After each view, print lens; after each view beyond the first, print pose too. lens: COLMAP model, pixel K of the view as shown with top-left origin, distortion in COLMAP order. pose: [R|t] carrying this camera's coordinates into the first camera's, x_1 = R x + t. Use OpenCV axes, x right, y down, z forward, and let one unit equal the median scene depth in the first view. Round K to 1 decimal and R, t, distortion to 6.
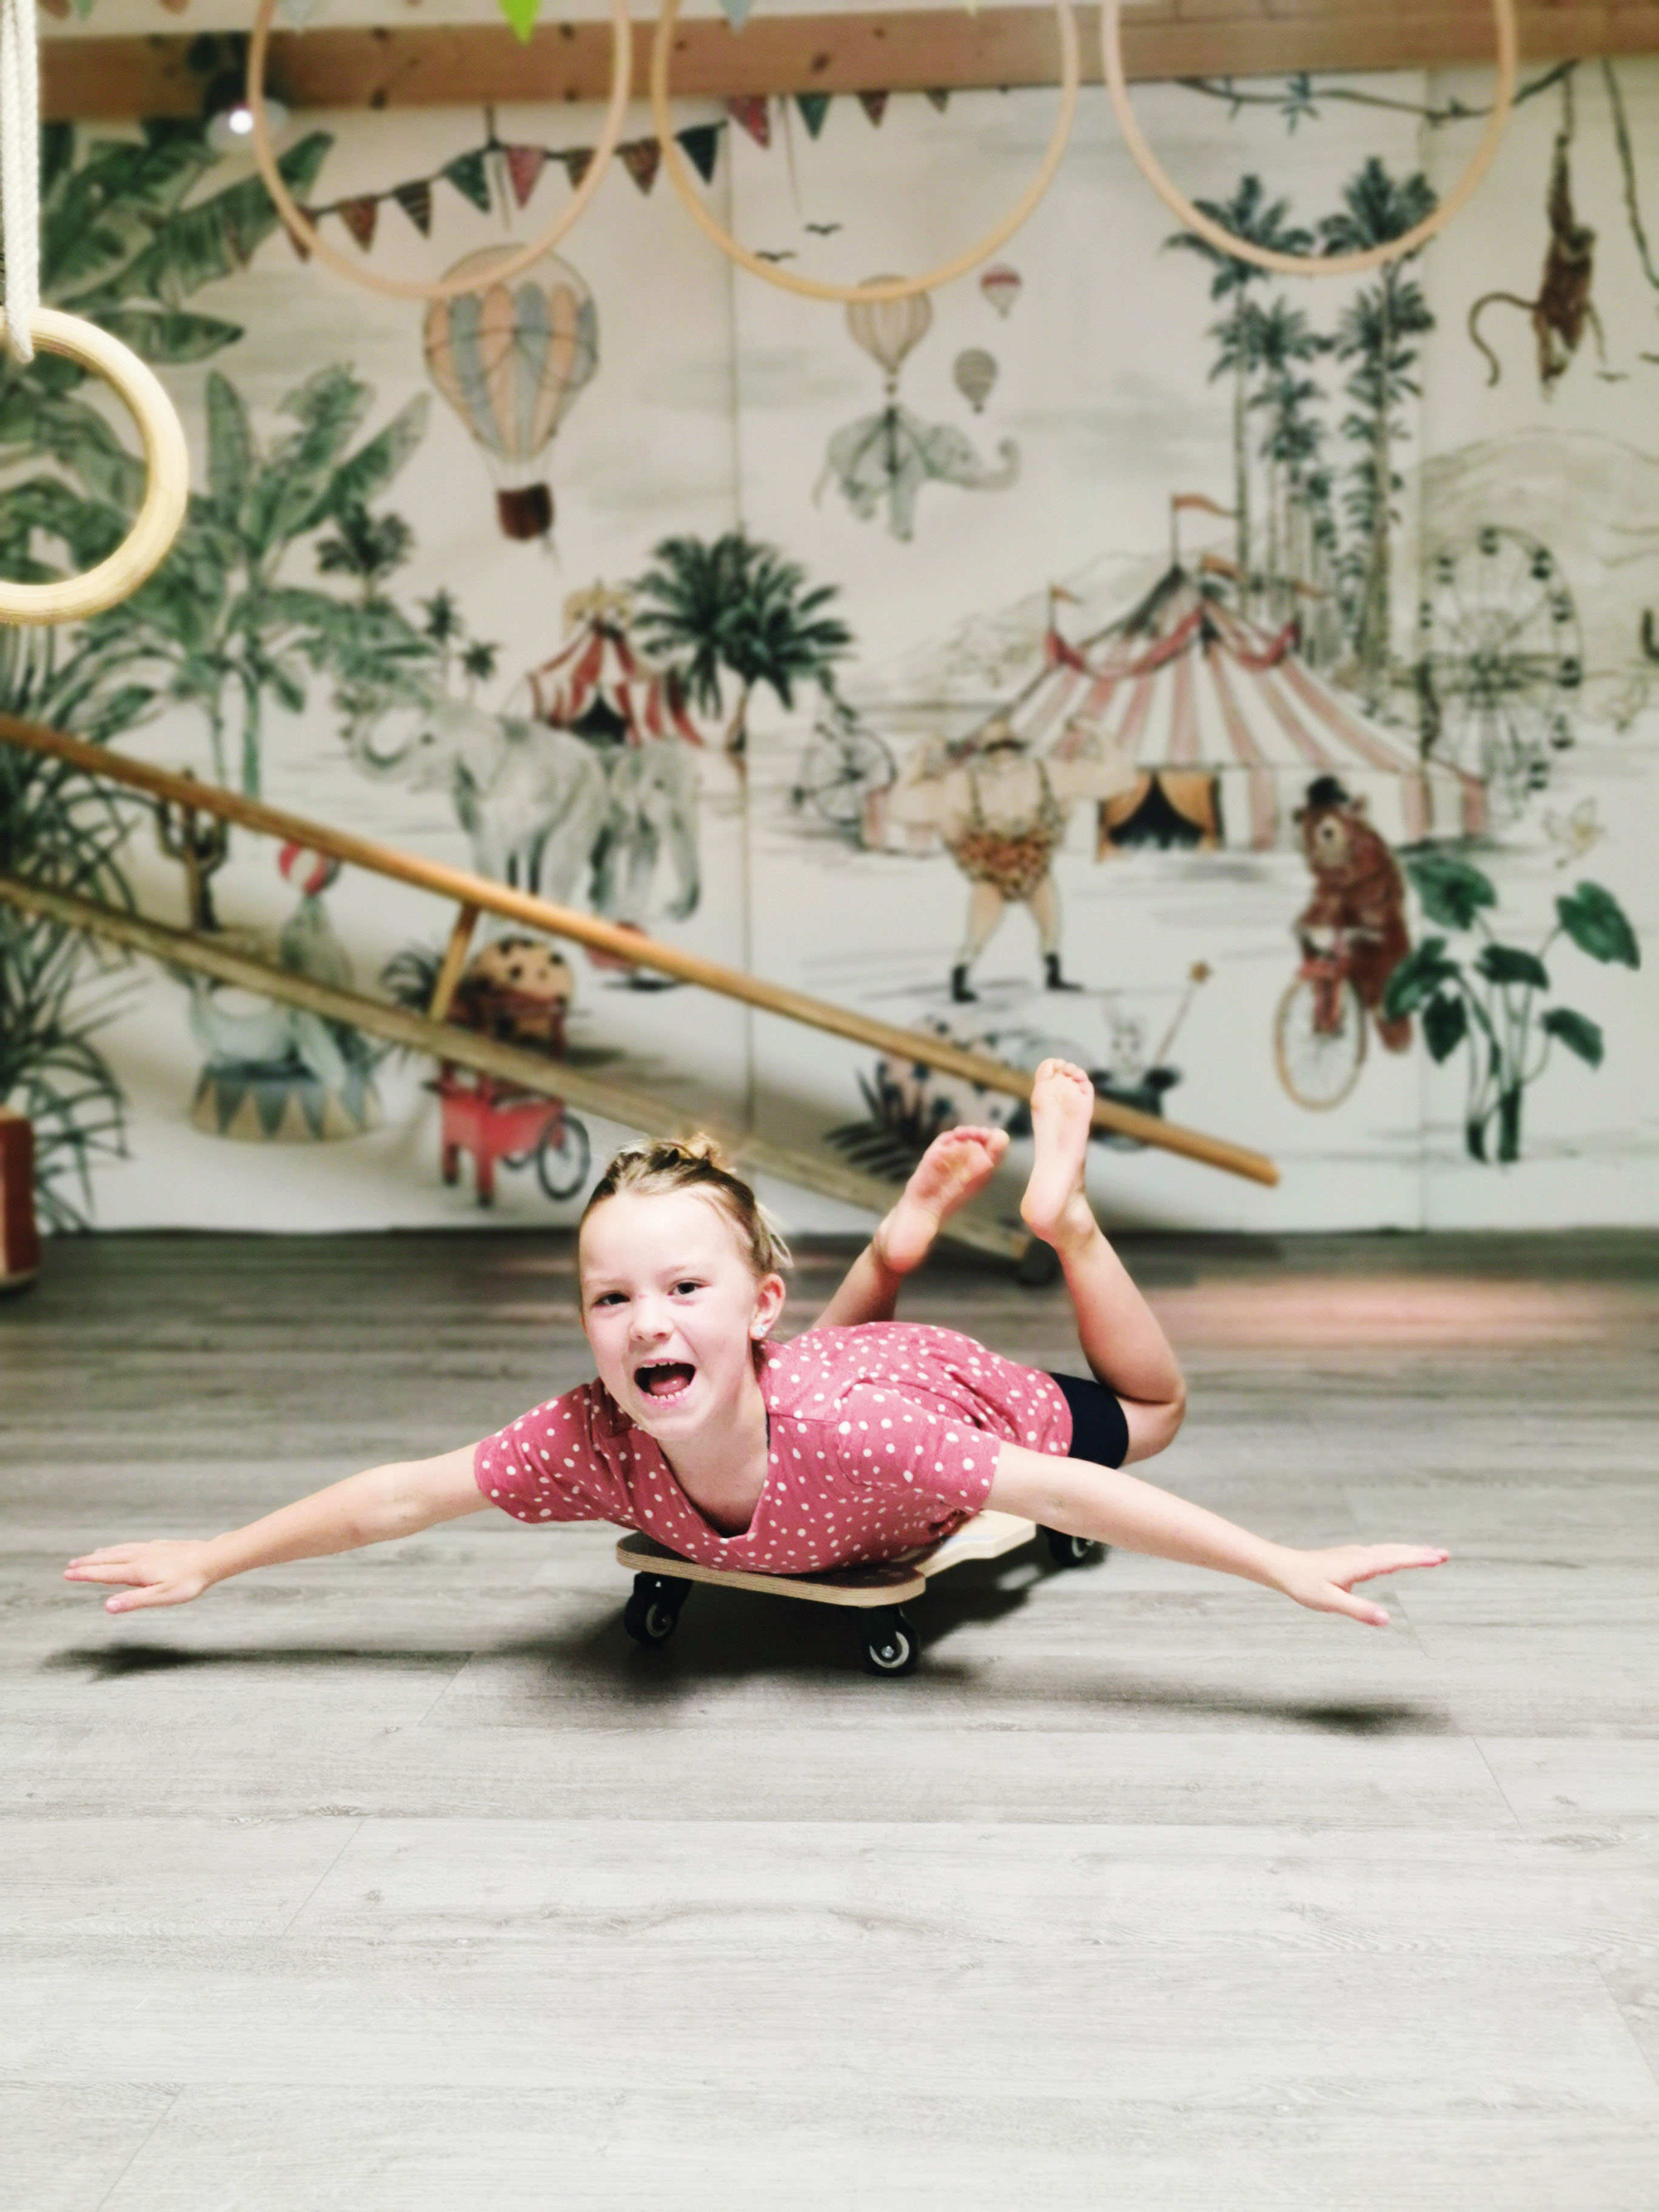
lens RADIAL K [[2487.0, 0, 852.5], [0, 2487.0, 1109.8], [0, 0, 1]] dist [0.030281, 0.000000]
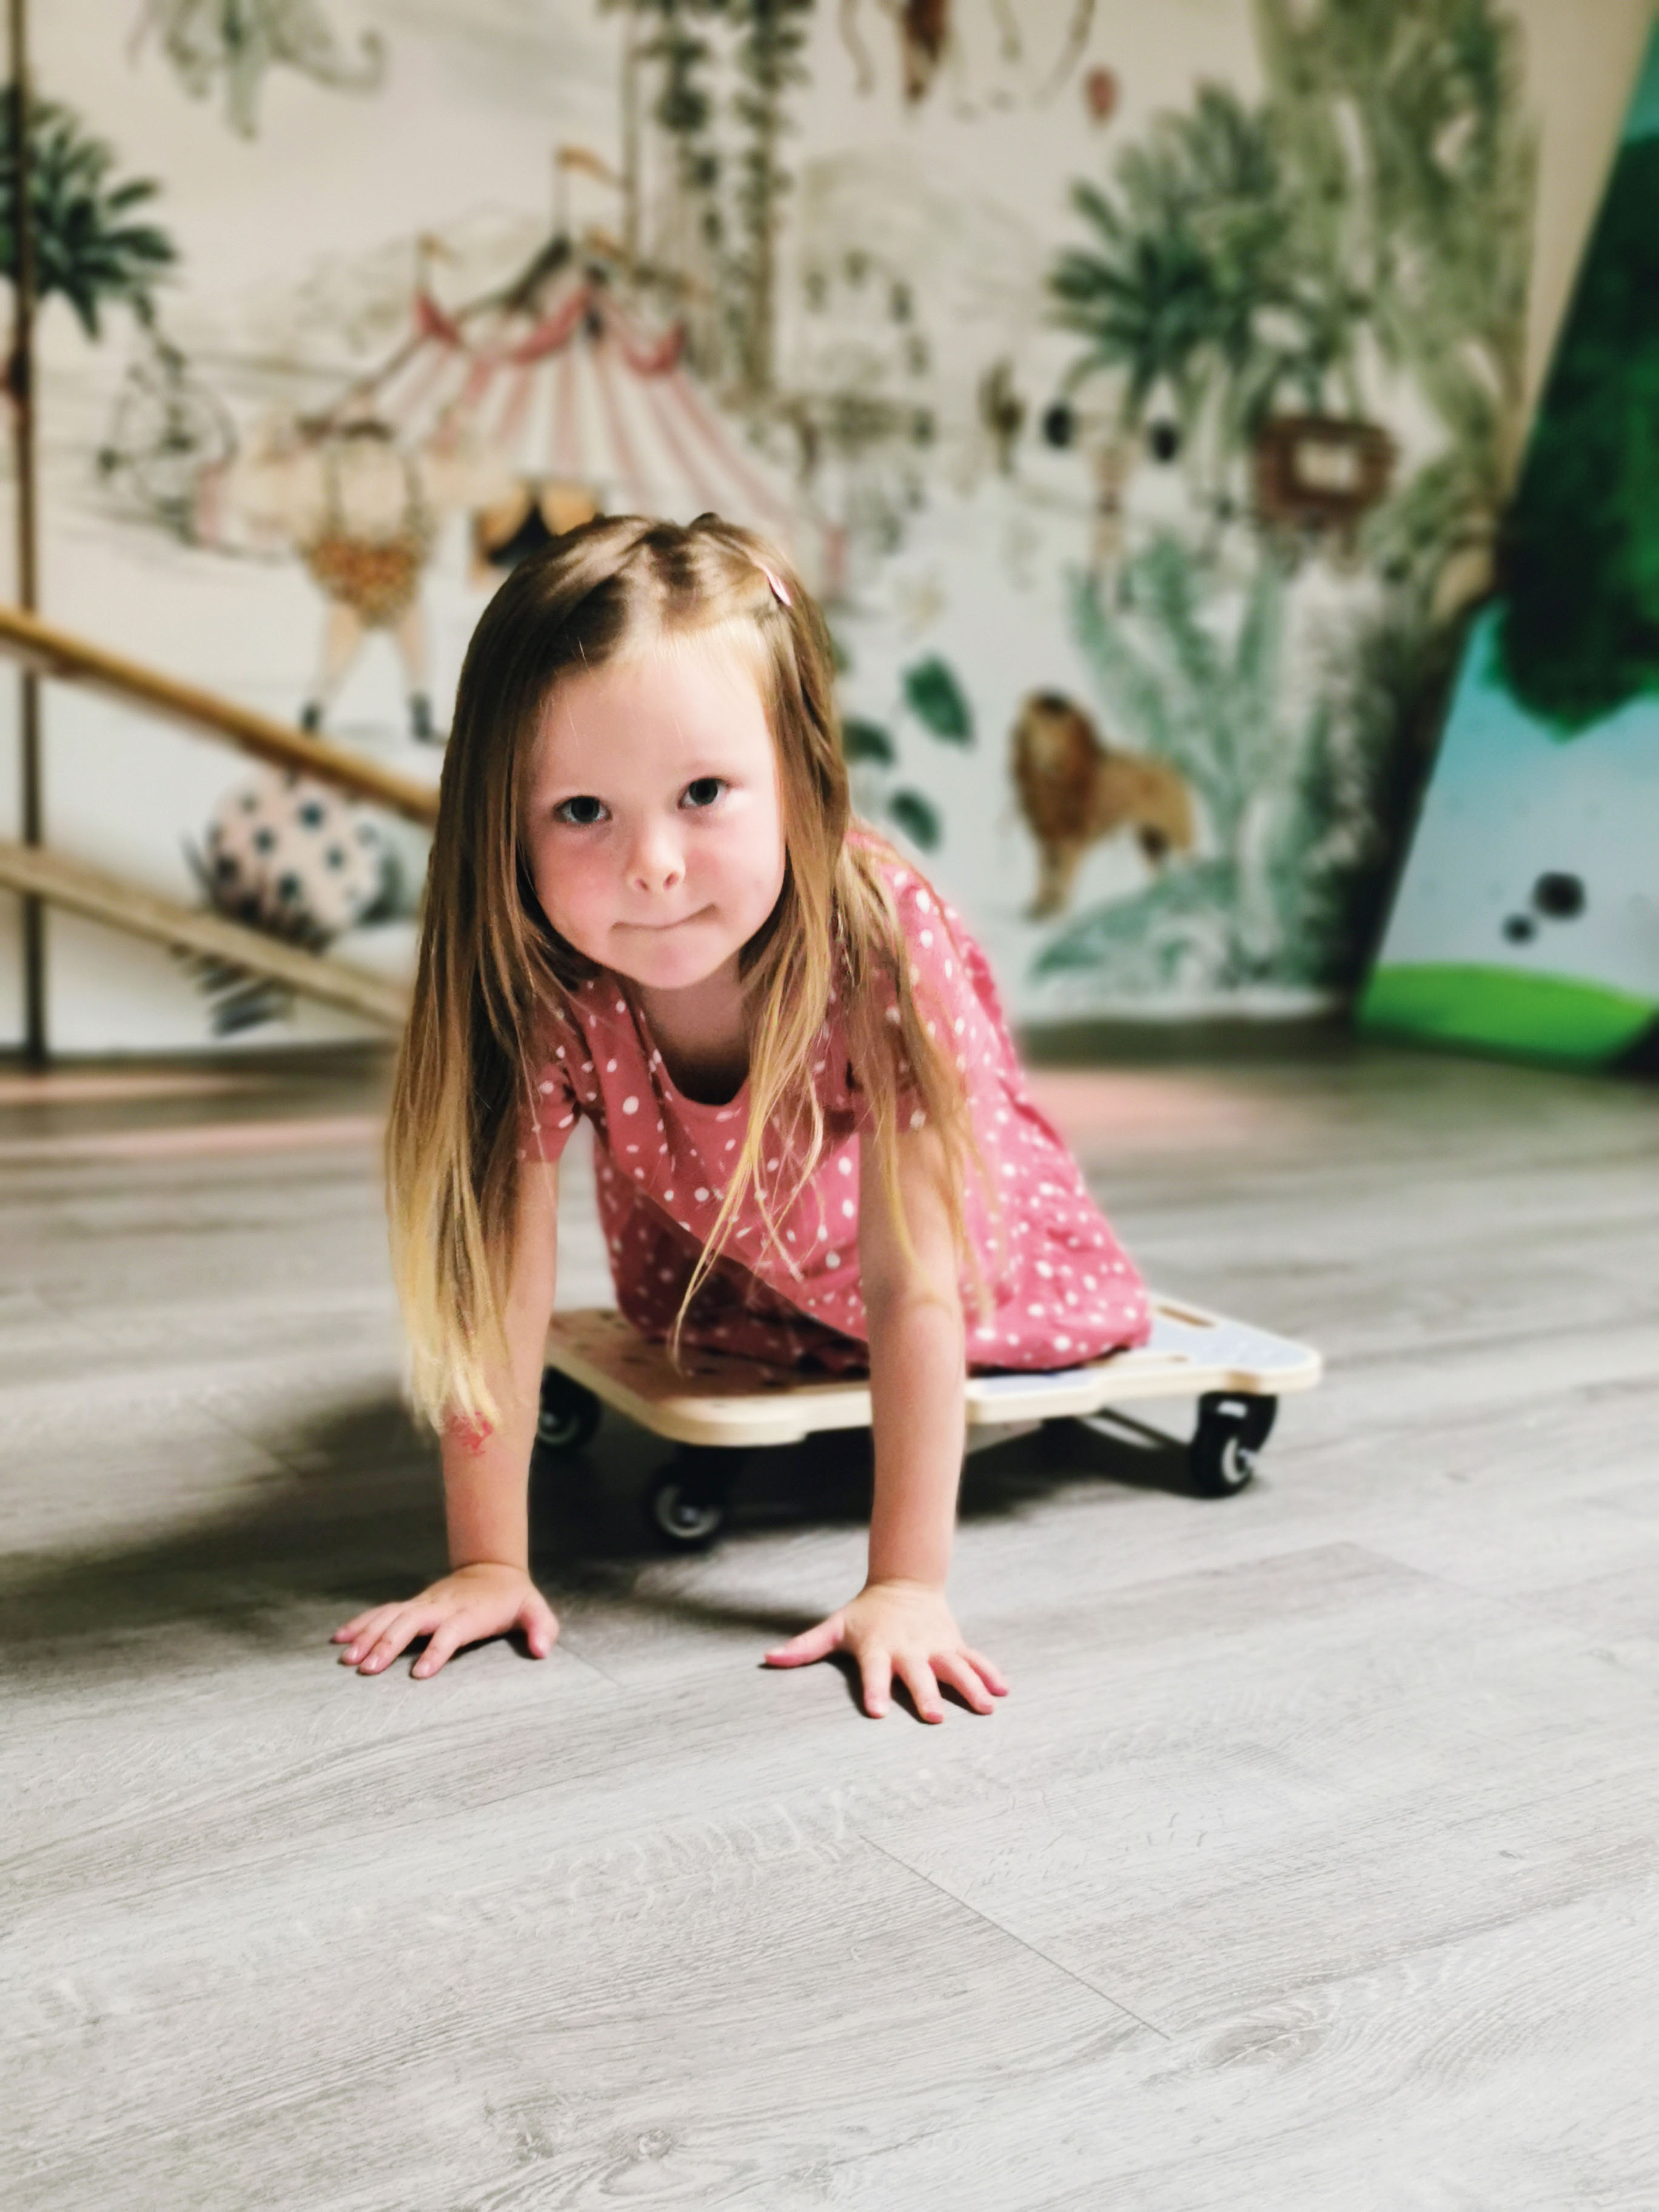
lens RADIAL K [[2487.0, 0, 892.7], [0, 2487.0, 1132.0], [0, 0, 1]] dist [0.030281, 0.000000]
pose [[0.786356, -0.046898, 0.615991, -0.309330], [0.010290, 0.997970, 0.062843, 0.029733], [-0.617688, -0.043078, 0.785242, 0.259368]]
